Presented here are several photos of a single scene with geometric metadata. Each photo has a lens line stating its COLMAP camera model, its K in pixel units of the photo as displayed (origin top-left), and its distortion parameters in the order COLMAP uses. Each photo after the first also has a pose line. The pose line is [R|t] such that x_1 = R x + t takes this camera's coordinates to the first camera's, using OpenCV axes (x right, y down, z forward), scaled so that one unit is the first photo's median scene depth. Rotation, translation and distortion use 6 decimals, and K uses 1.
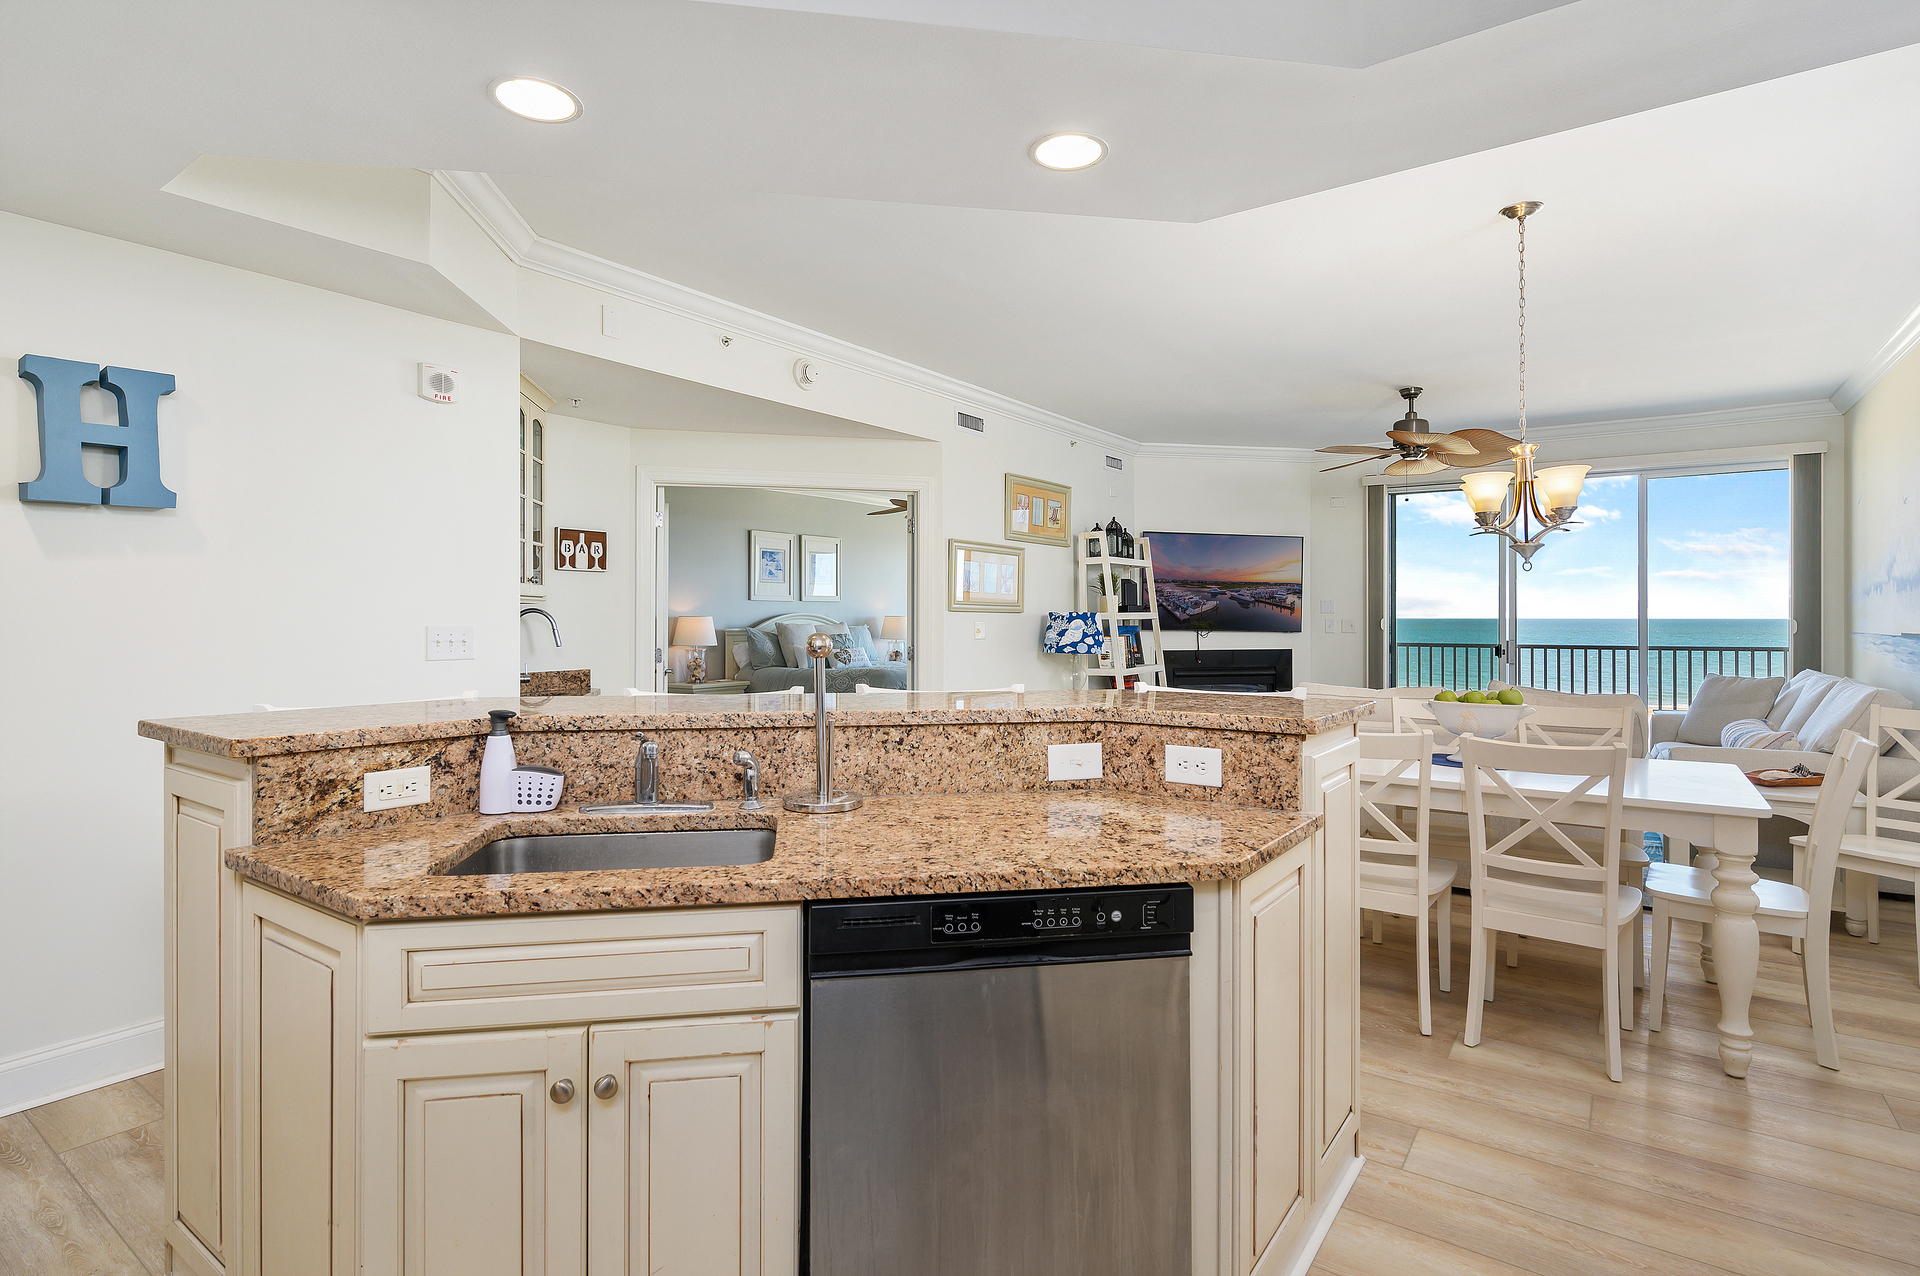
lens RADIAL K [[952.2, 0, 964.5], [0, 952.2, 614.8], [0, 0, 1]] dist [-0.002961, -0.000537]
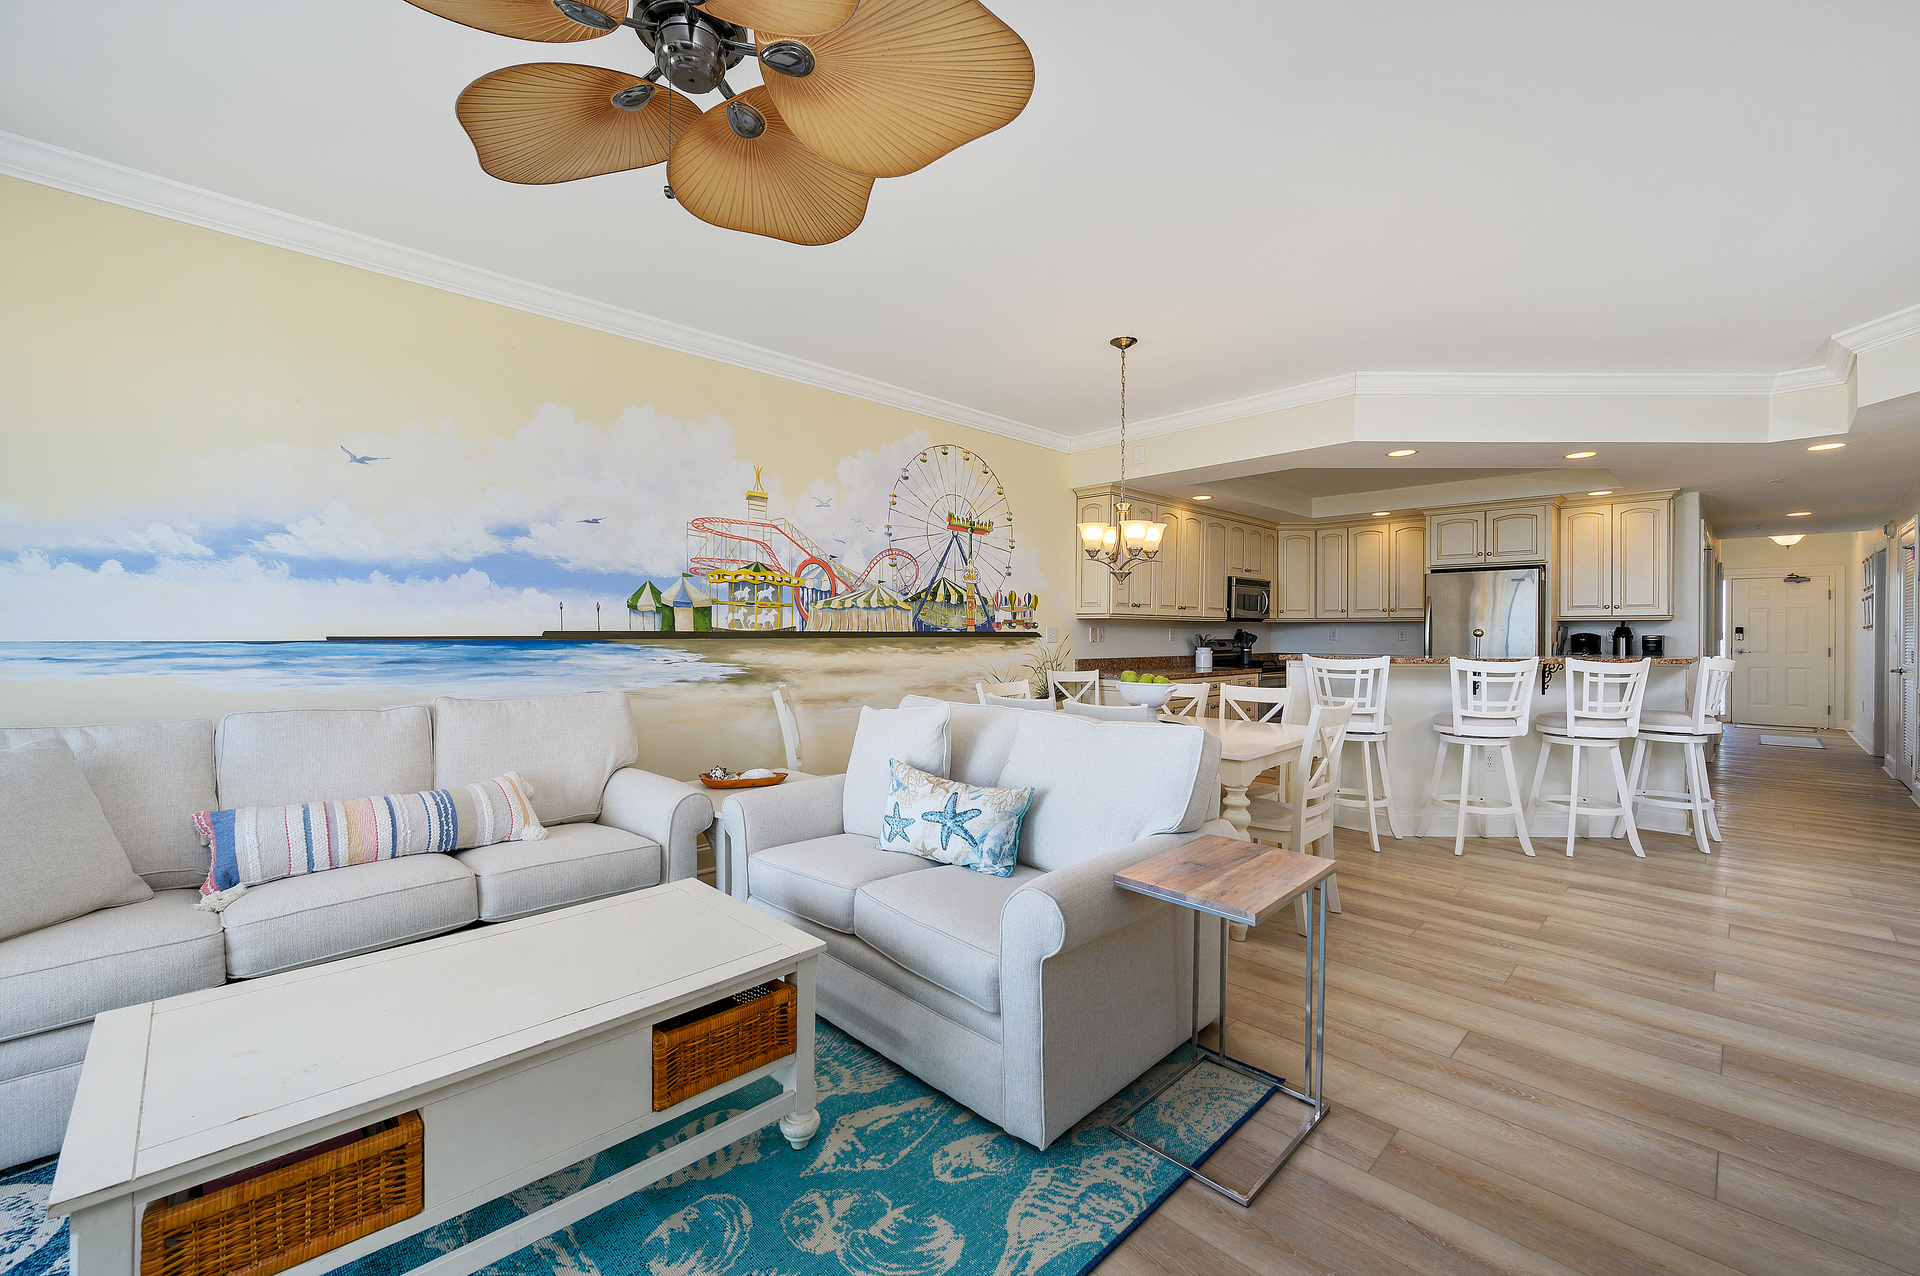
lens RADIAL K [[777.6, 0, 955.2], [0, 777.6, 634.8], [0, 0, 1]] dist [-0.006491, -0.000125]
pose [[-0.981802, -0.002970, 0.189882, 0.505481], [-0.002621, 0.999994, 0.002094, 0.018927], [-0.189887, 0.001558, -0.981805, 1.817762]]
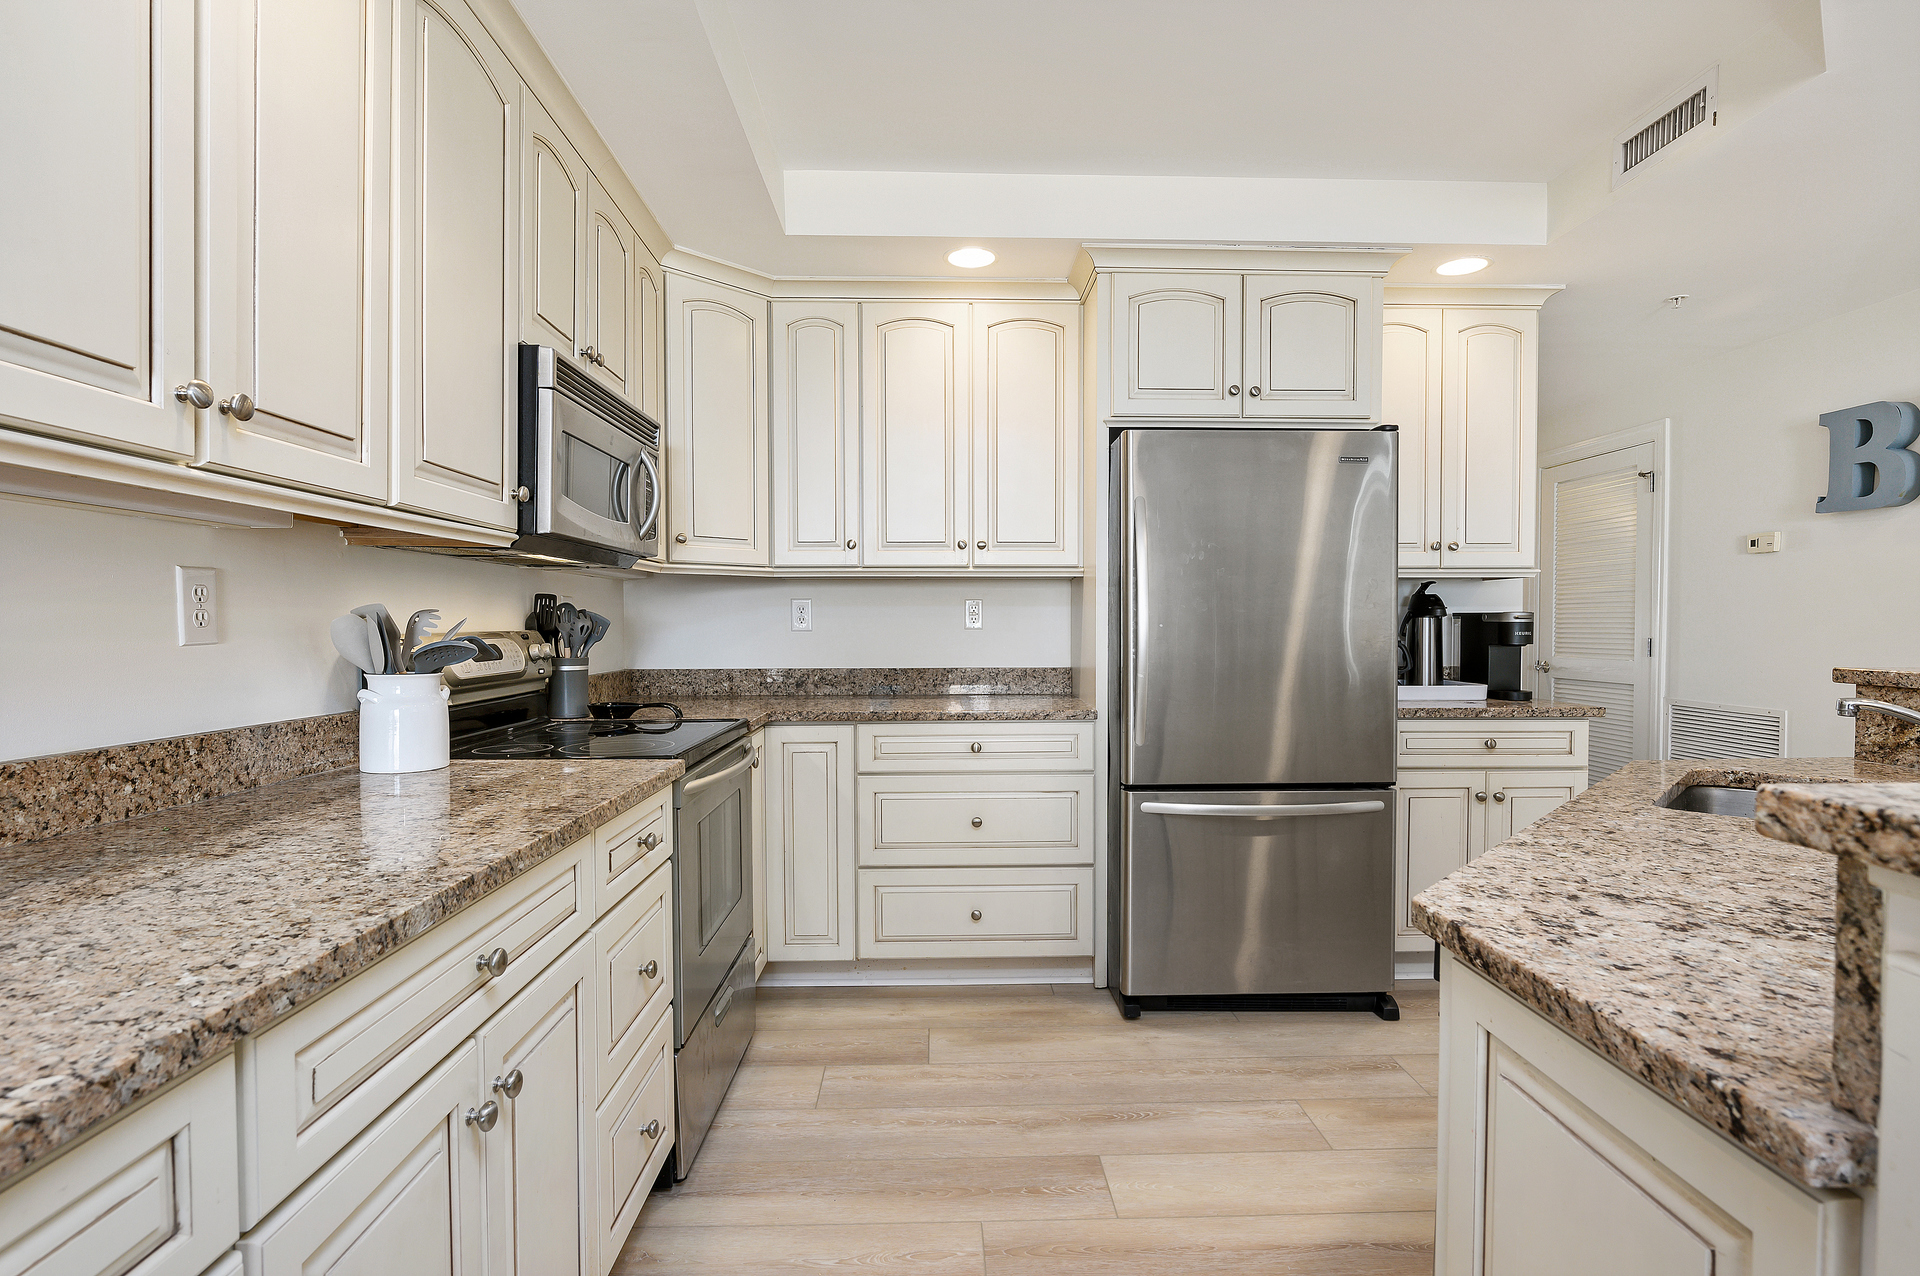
lens RADIAL K [[962.9, 0, 960.0], [0, 962.9, 638.0], [0, 0, 1]] dist [-0.001503, 0.000065]
pose [[-0.804185, 0.011941, -0.594259, 0.344503], [0.002564, 0.999859, 0.016620, 0.027174], [0.594374, 0.011842, -0.804102, 0.498479]]
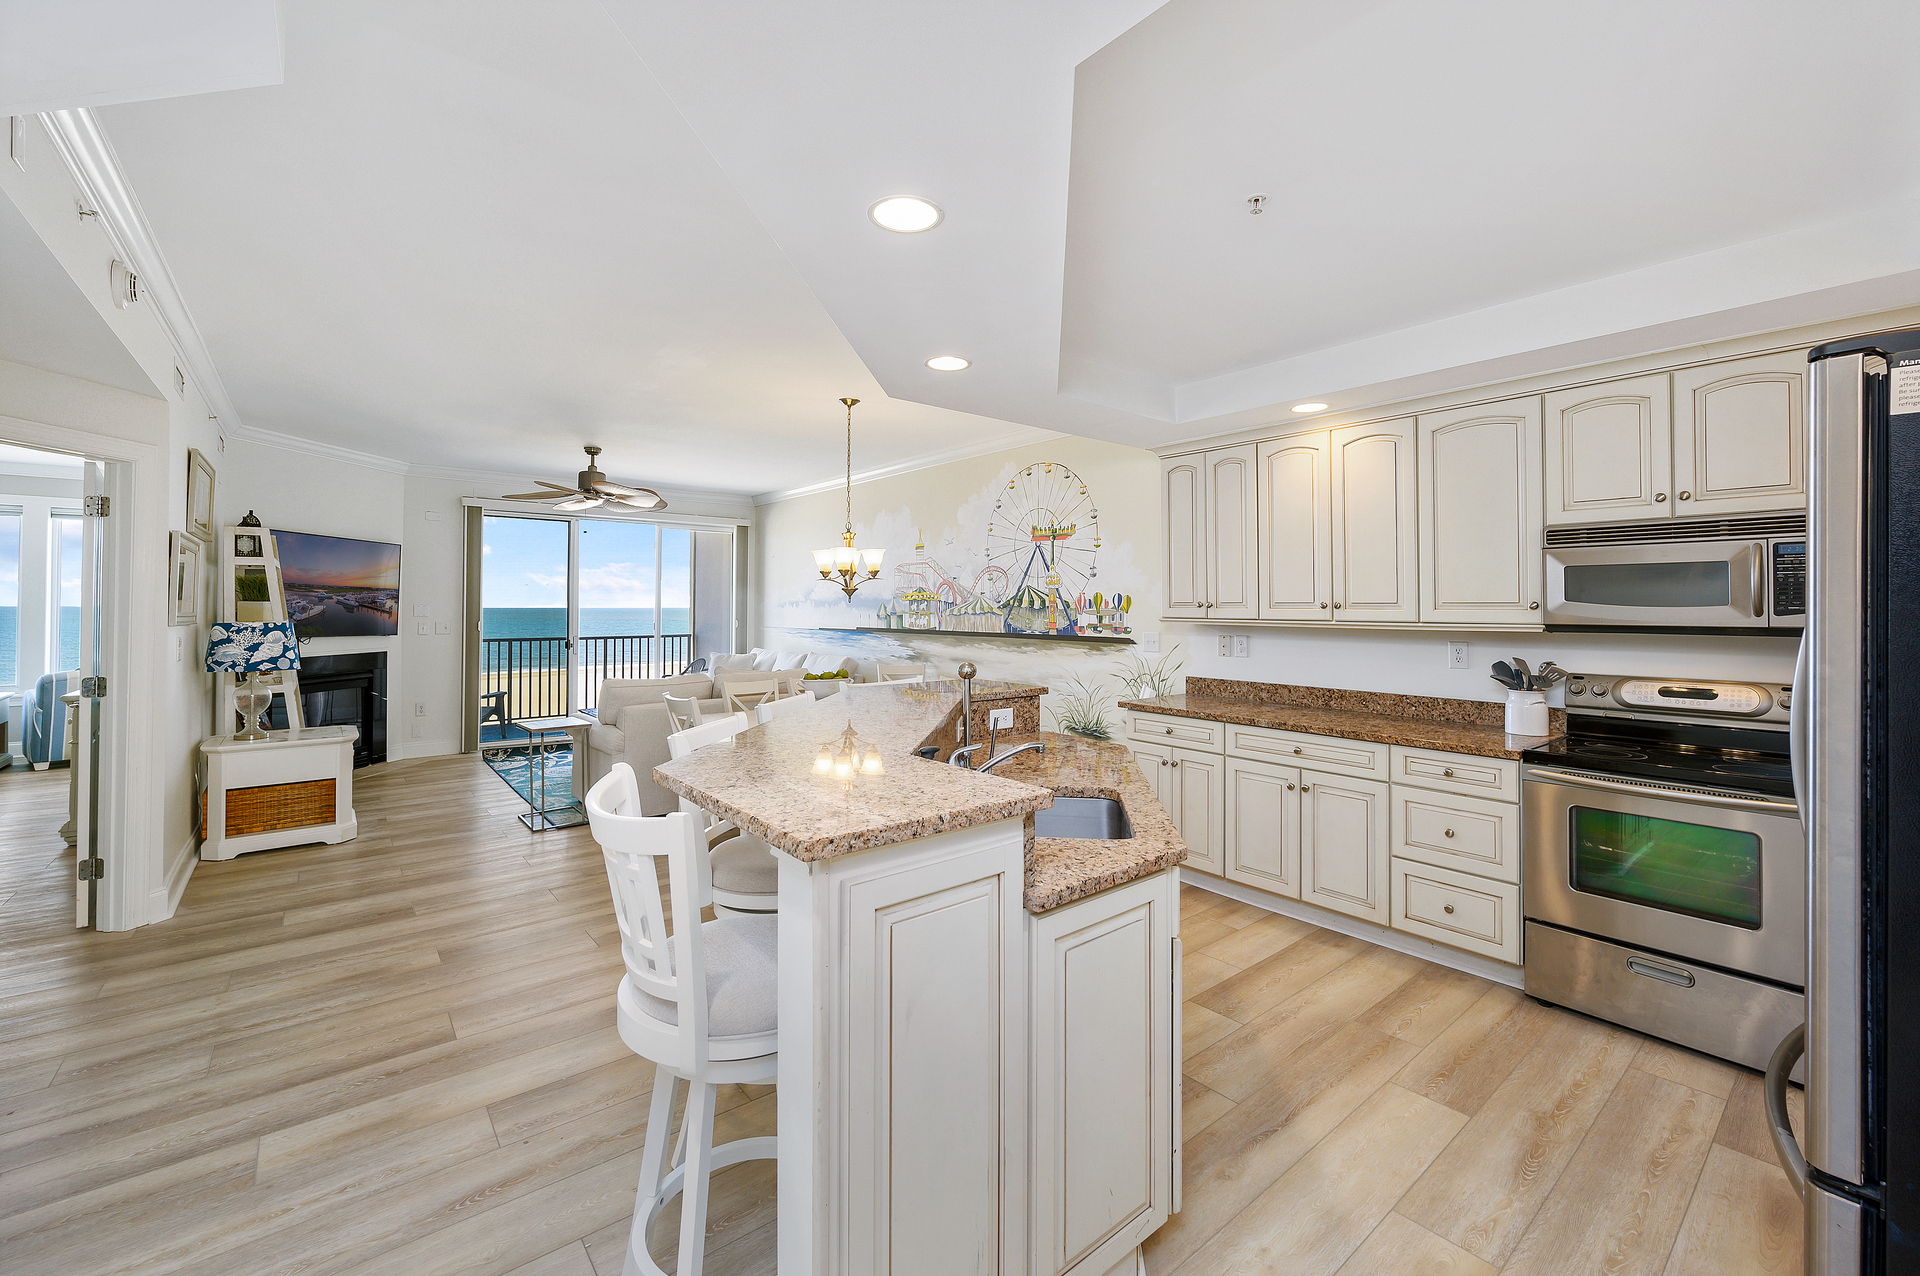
lens RADIAL K [[786.5, 0, 963.1], [0, 786.5, 596.0], [0, 0, 1]] dist [-0.004279, -0.000464]
pose [[0.274084, 0.014550, 0.961596, -0.630958], [-0.004037, 0.999894, -0.013979, -0.031295], [-0.961697, -0.000050, 0.274113, 0.316661]]
